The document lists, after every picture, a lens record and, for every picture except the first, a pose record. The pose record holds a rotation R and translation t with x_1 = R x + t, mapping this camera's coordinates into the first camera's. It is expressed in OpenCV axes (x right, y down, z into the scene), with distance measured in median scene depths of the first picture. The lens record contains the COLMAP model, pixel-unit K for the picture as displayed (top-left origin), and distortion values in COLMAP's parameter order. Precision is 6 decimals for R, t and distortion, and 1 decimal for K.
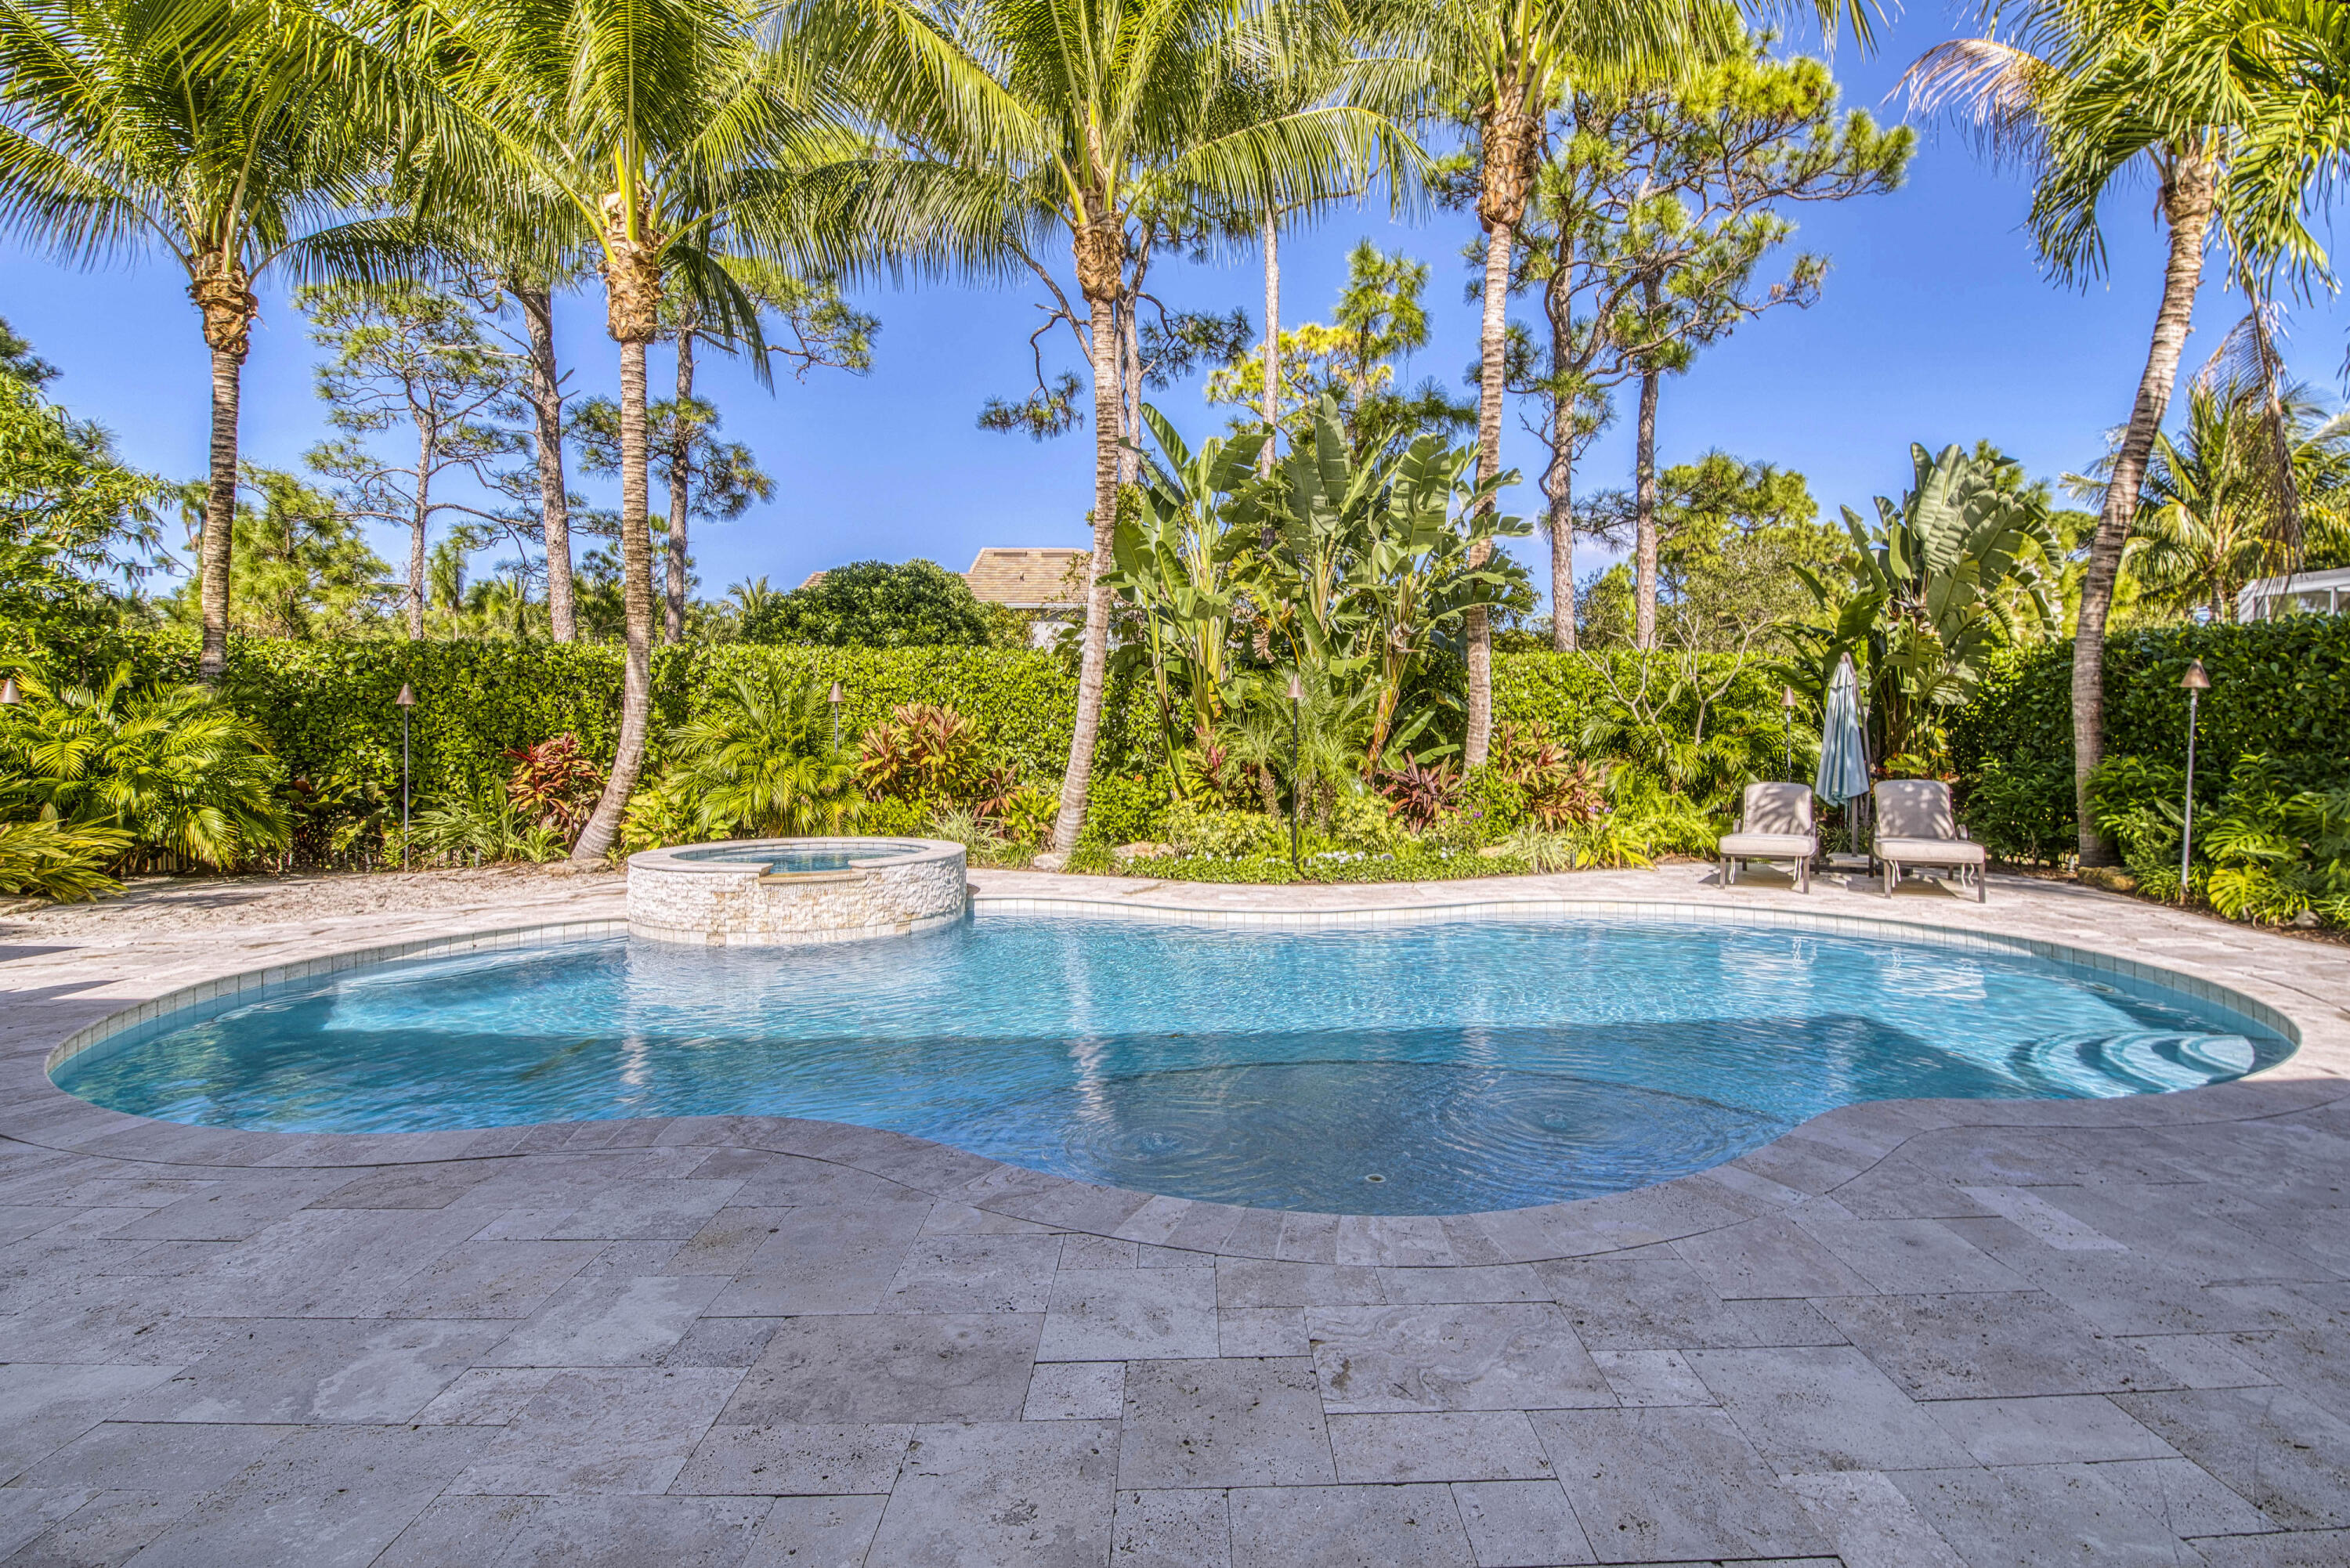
lens RADIAL K [[1087.8, 0, 1218.3], [0, 1087.8, 750.4], [0, 0, 1]] dist [-0.005296, -0.007545]
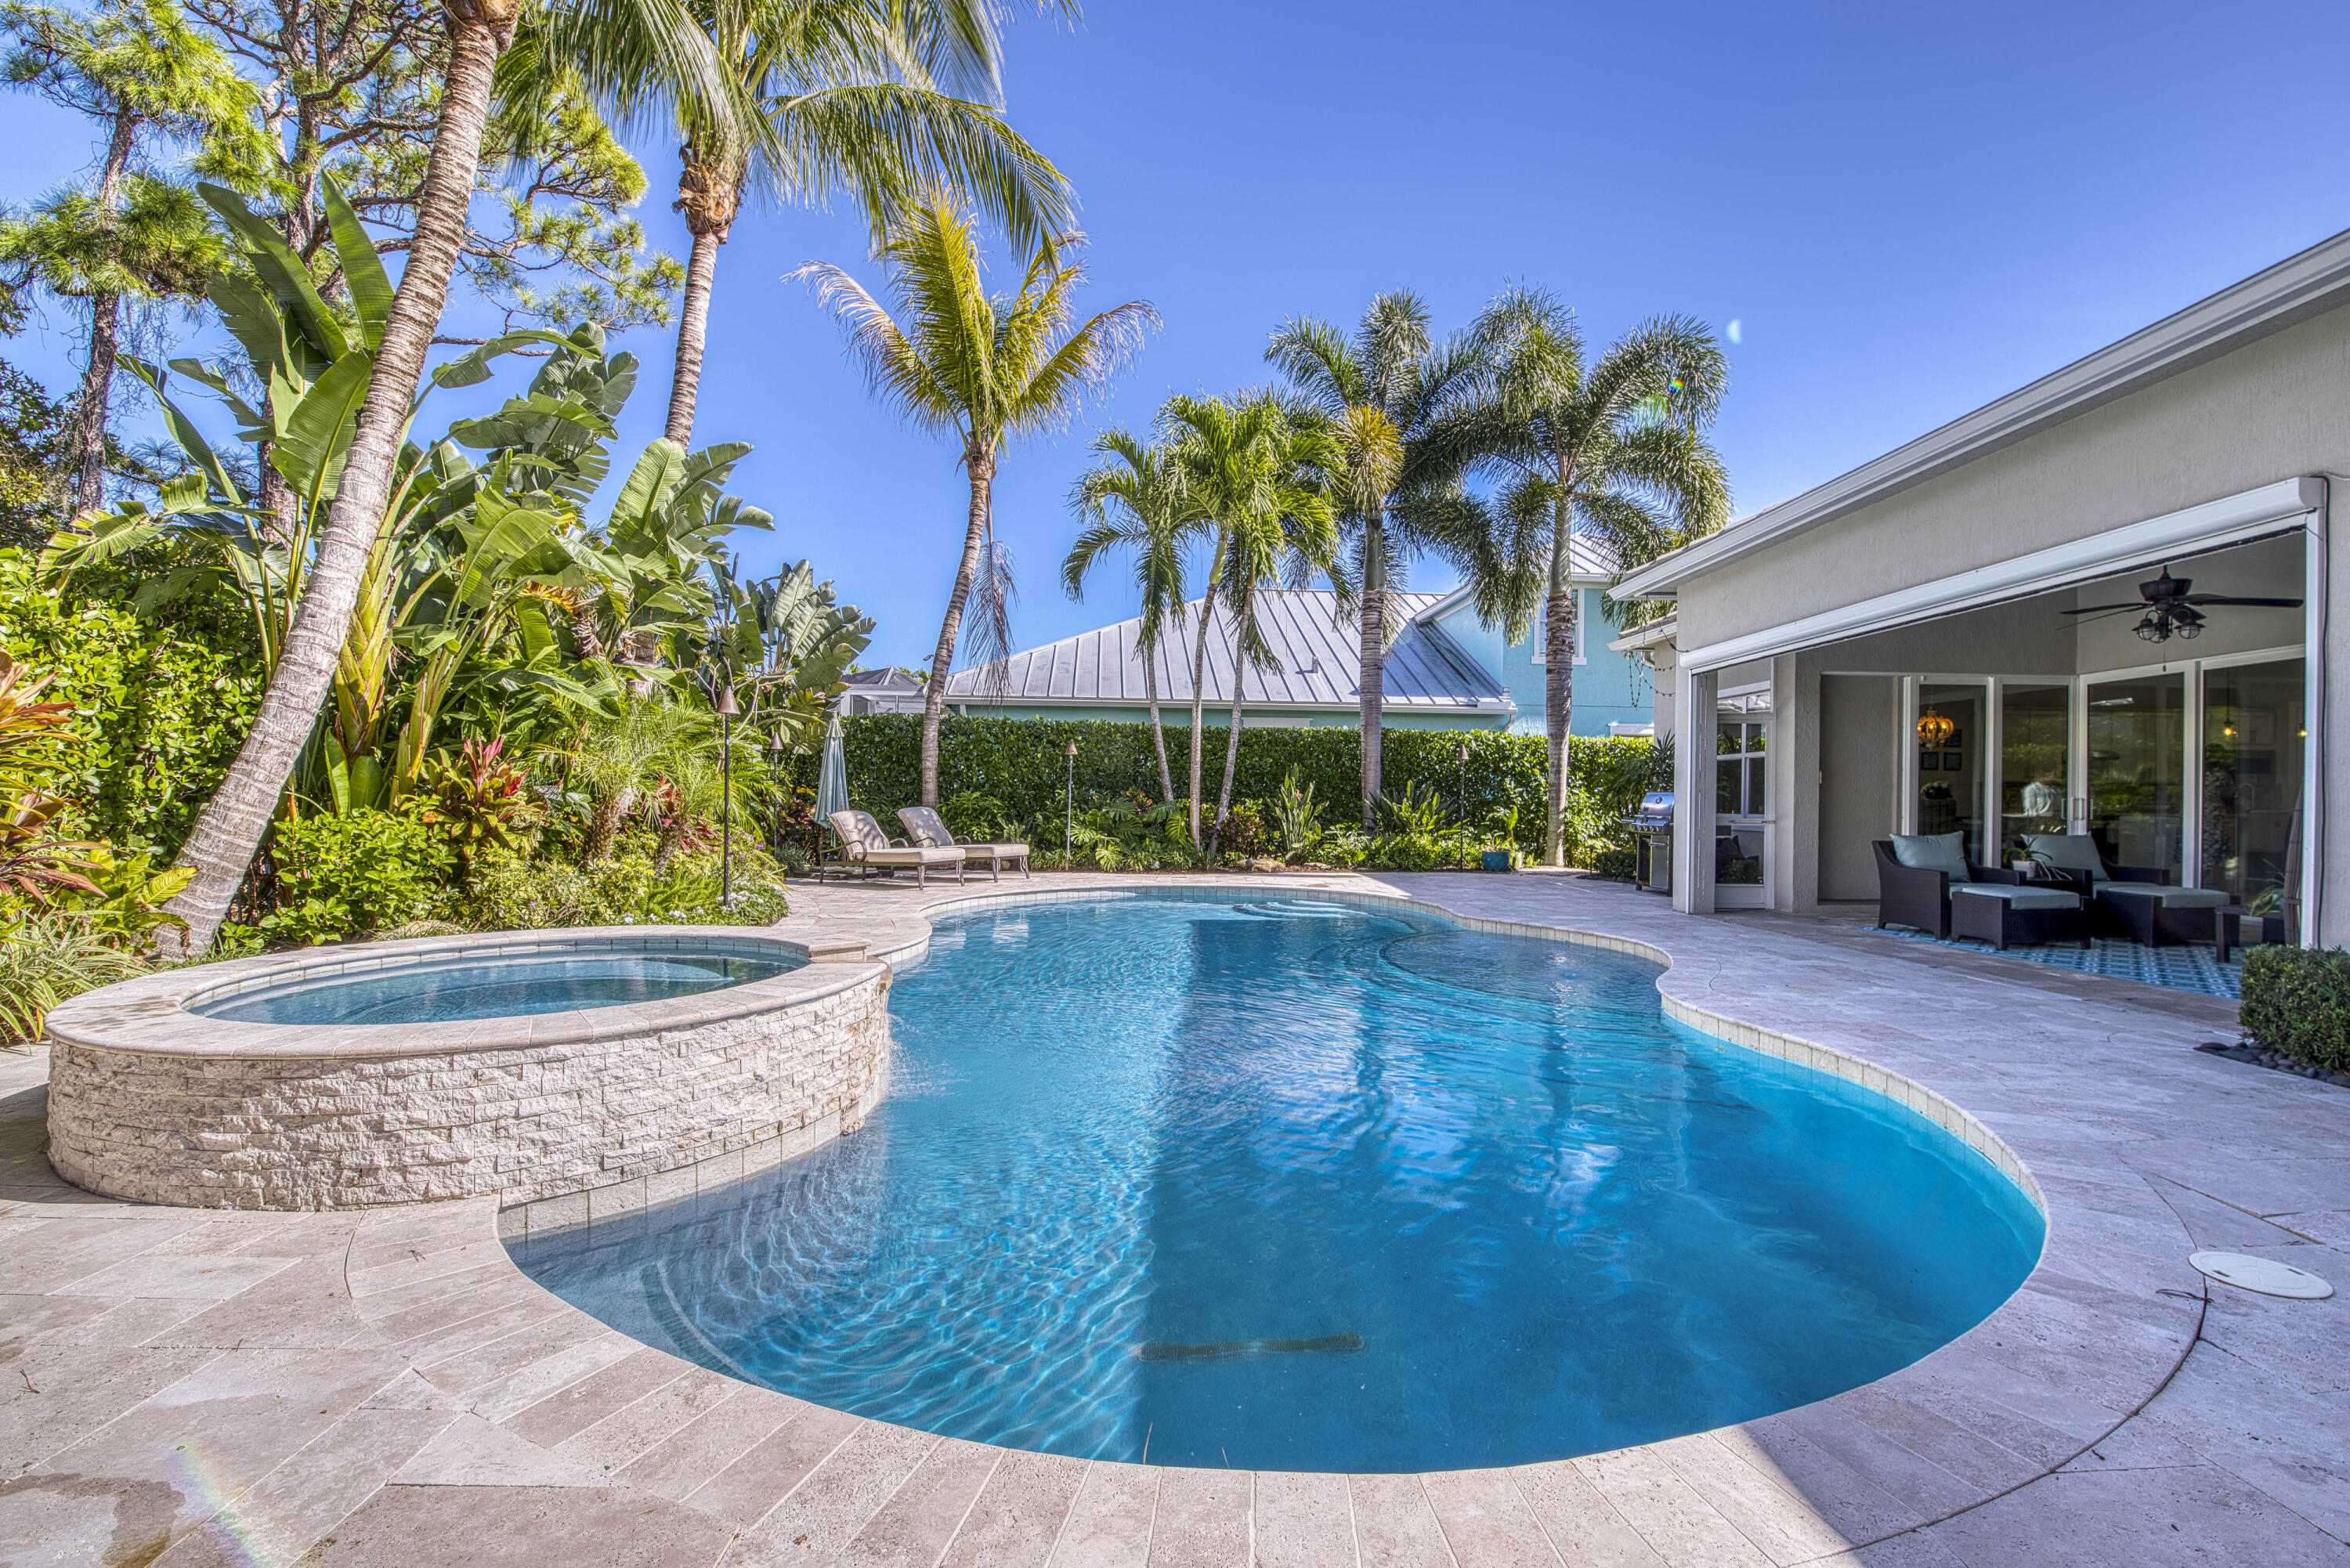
lens RADIAL K [[1009.5, 0, 1204.7], [0, 1009.5, 808.4], [0, 0, 1]] dist [-0.005162, -0.007648]
pose [[-0.001578, -0.008248, 0.999965, -0.638390], [-0.001224, 0.999965, 0.008246, 0.016134], [-0.999998, -0.001211, -0.001588, 0.565589]]
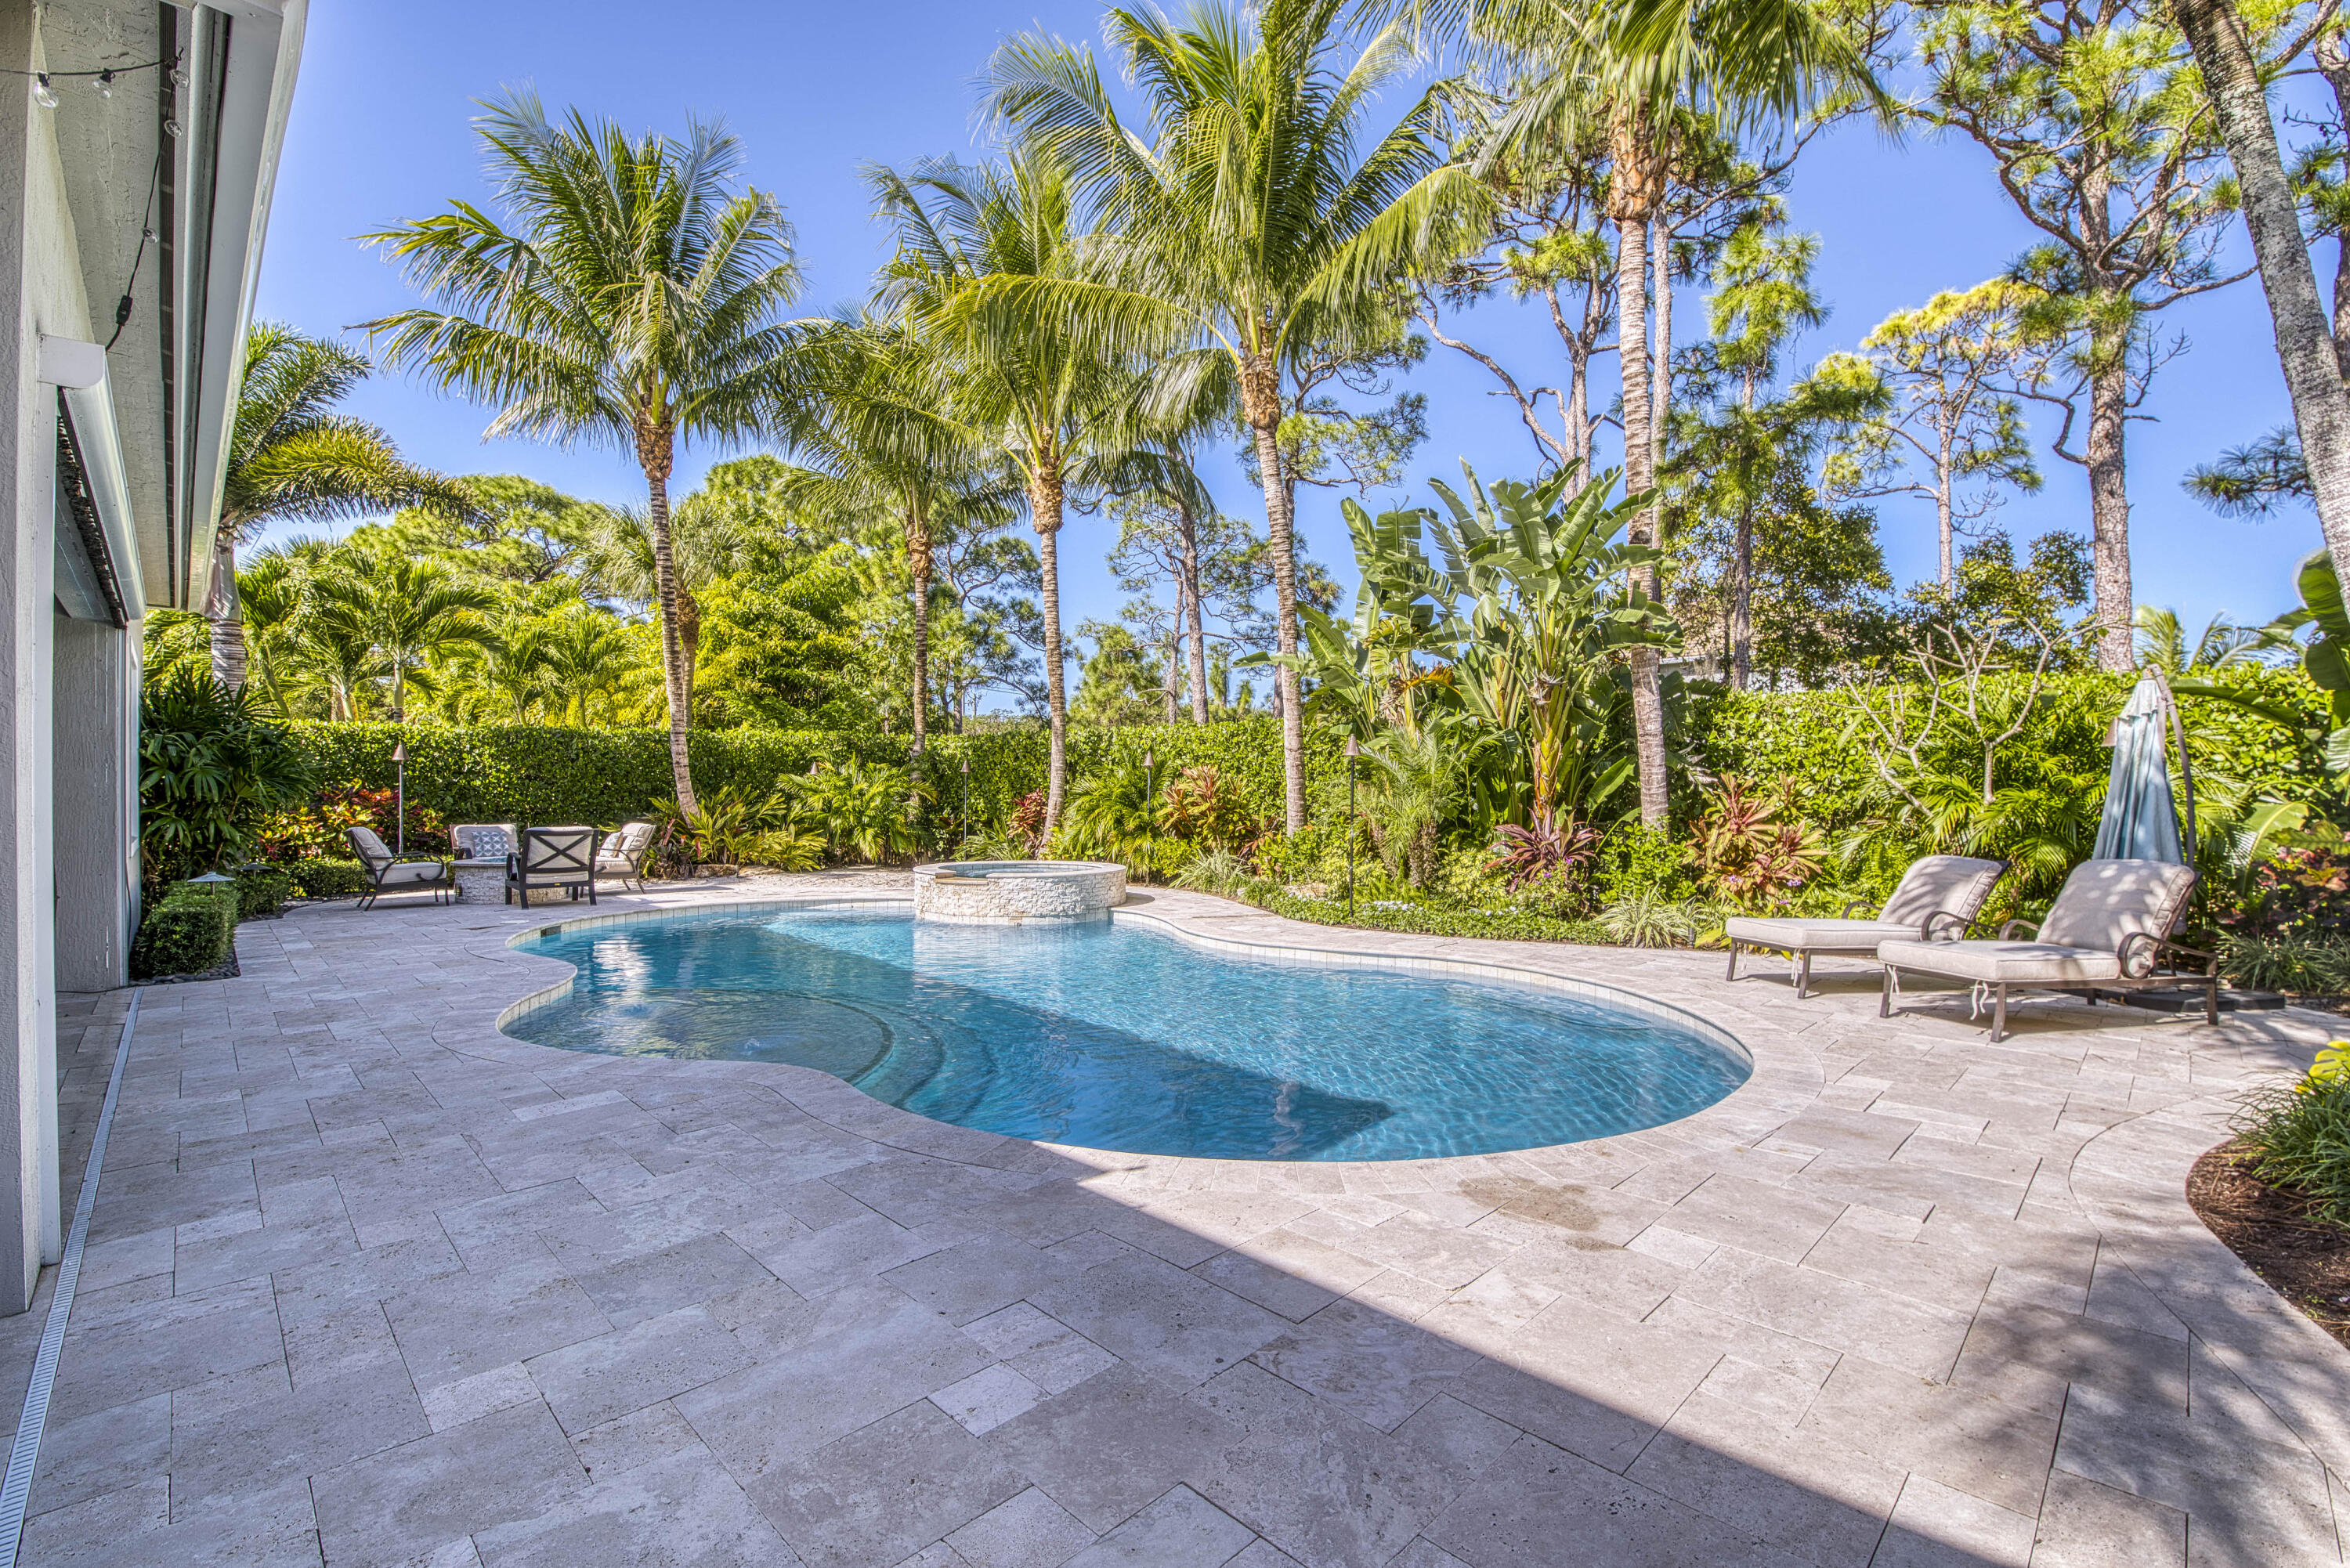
lens RADIAL K [[1009.5, 0, 1203.8], [0, 1009.5, 806.9], [0, 0, 1]] dist [-0.005162, -0.007648]
pose [[0.689806, 0.011603, -0.723901, 0.629056], [-0.011467, 0.999921, 0.005100, -0.000447], [0.723903, 0.004783, 0.689885, 0.176701]]
